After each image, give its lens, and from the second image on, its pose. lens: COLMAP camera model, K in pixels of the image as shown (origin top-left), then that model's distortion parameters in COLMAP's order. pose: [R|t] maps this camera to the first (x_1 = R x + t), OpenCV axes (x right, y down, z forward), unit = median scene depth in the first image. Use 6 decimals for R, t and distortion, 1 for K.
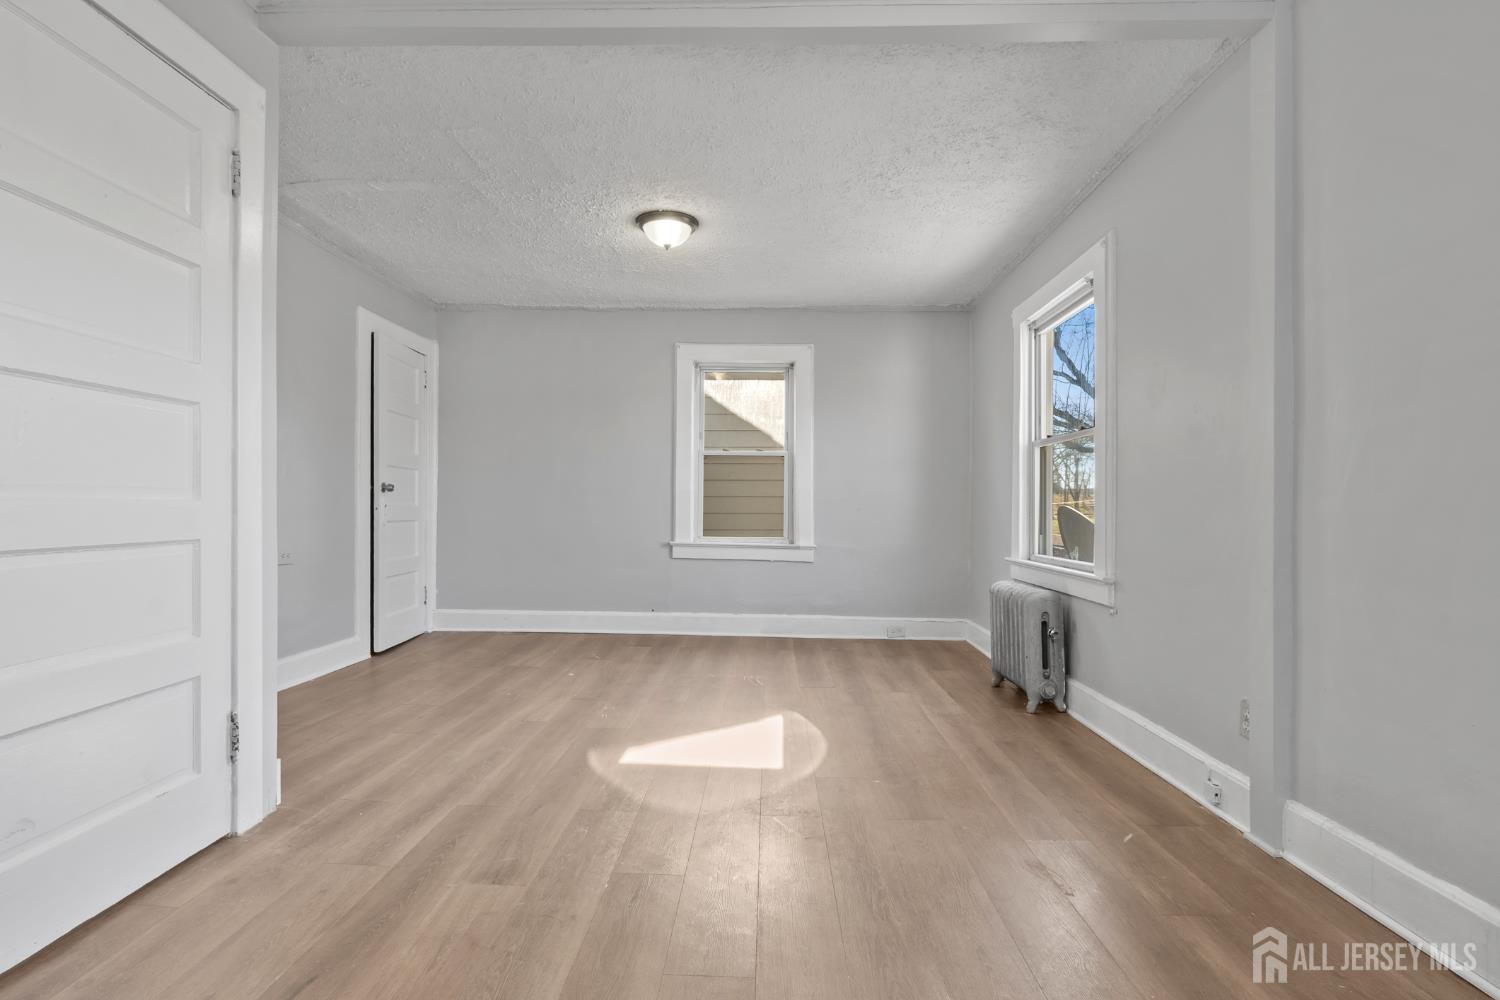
lens RADIAL K [[708.2, 0, 759.6], [0, 708.2, 506.6], [0, 0, 1]] dist [-0.003268, 0.000961]
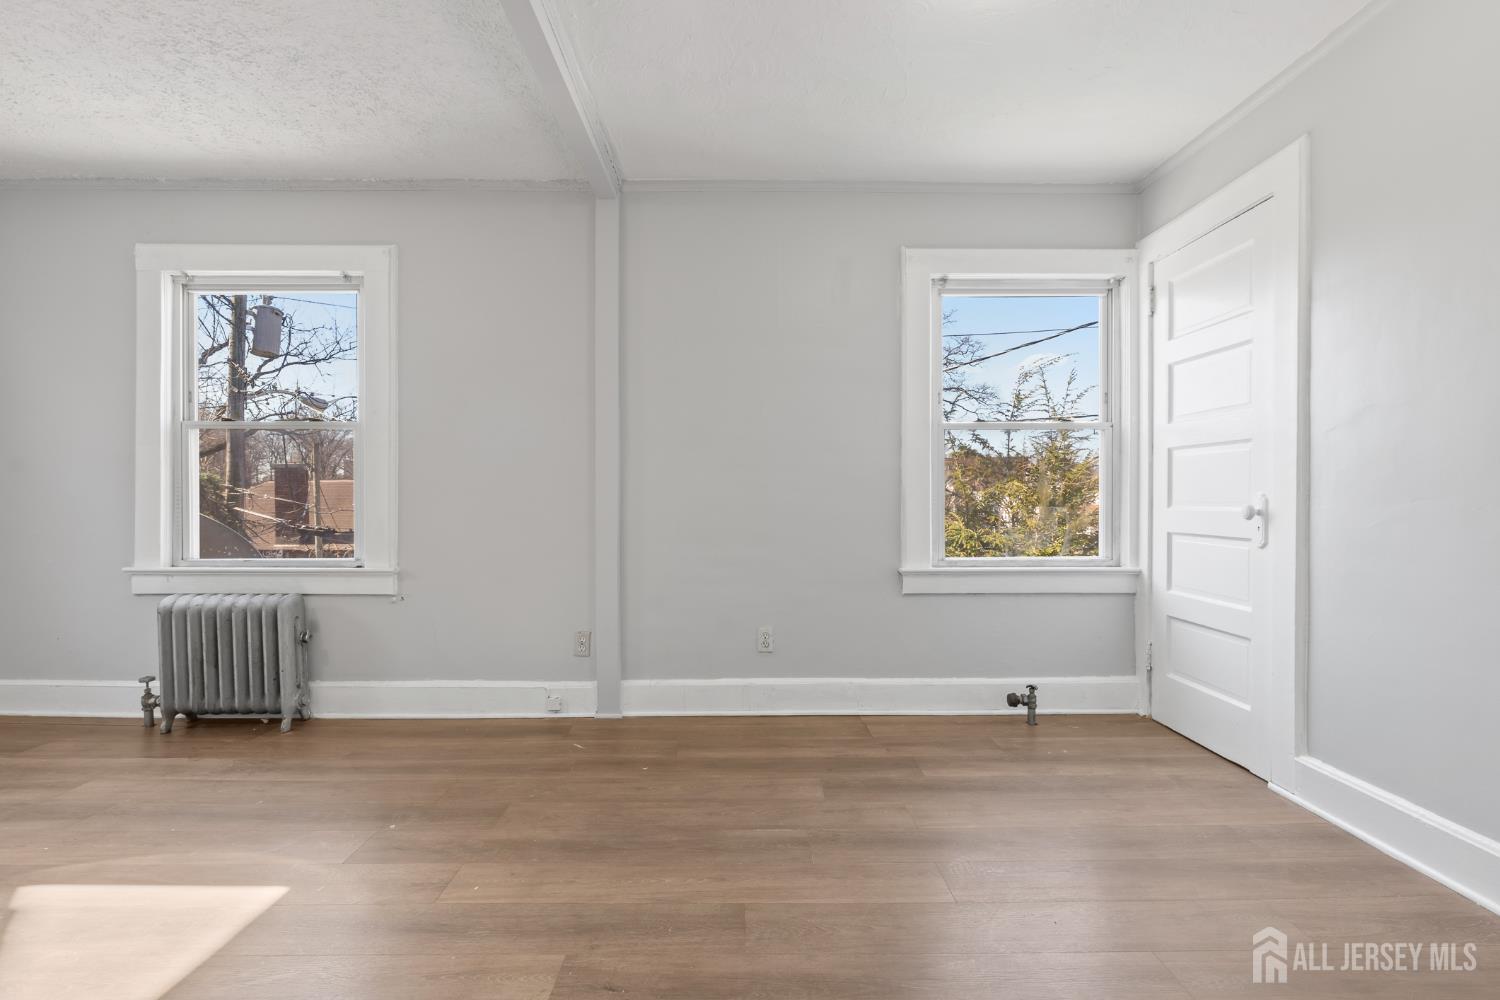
lens RADIAL K [[687.9, 0, 739.1], [0, 687.9, 498.5], [0, 0, 1]] dist [0.000581, -0.000451]
pose [[-0.024398, -0.002825, 0.999698, -0.626918], [-0.005104, 0.999983, 0.002701, -0.011359], [-0.999689, -0.005037, -0.024412, 0.561601]]
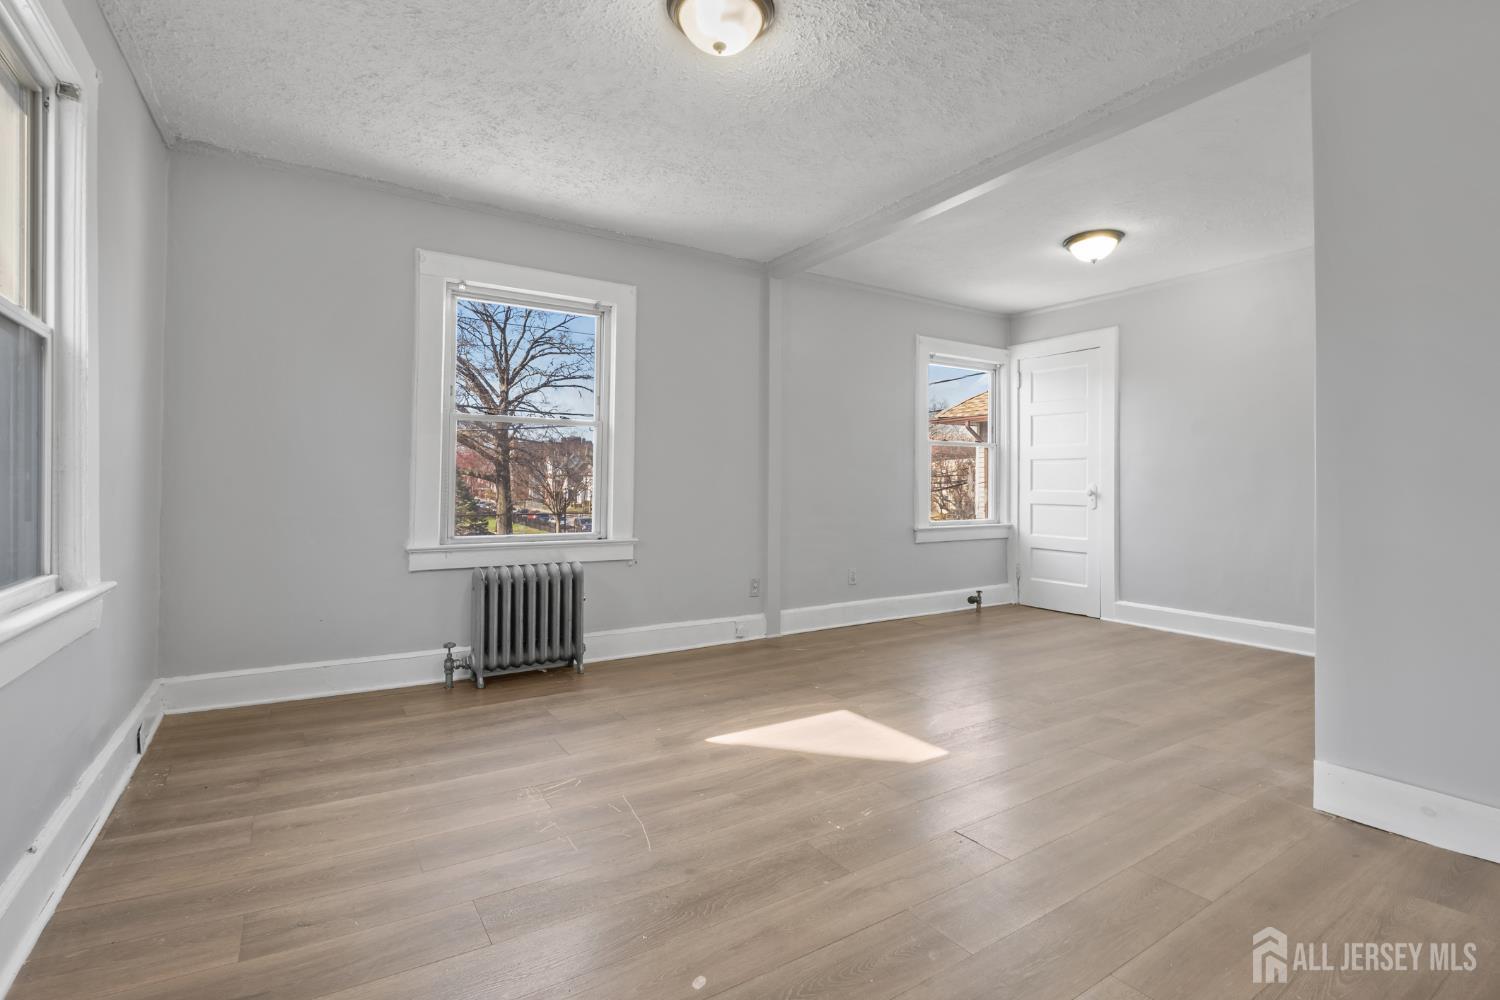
lens RADIAL K [[704.5, 0, 747.2], [0, 704.5, 463.1], [0, 0, 1]] dist [0.001257, 0.000377]
pose [[-0.555108, 0.015172, 0.831640, -0.849732], [-0.013457, 0.999539, -0.027218, -0.011437], [-0.831669, -0.026301, -0.554648, 1.759264]]
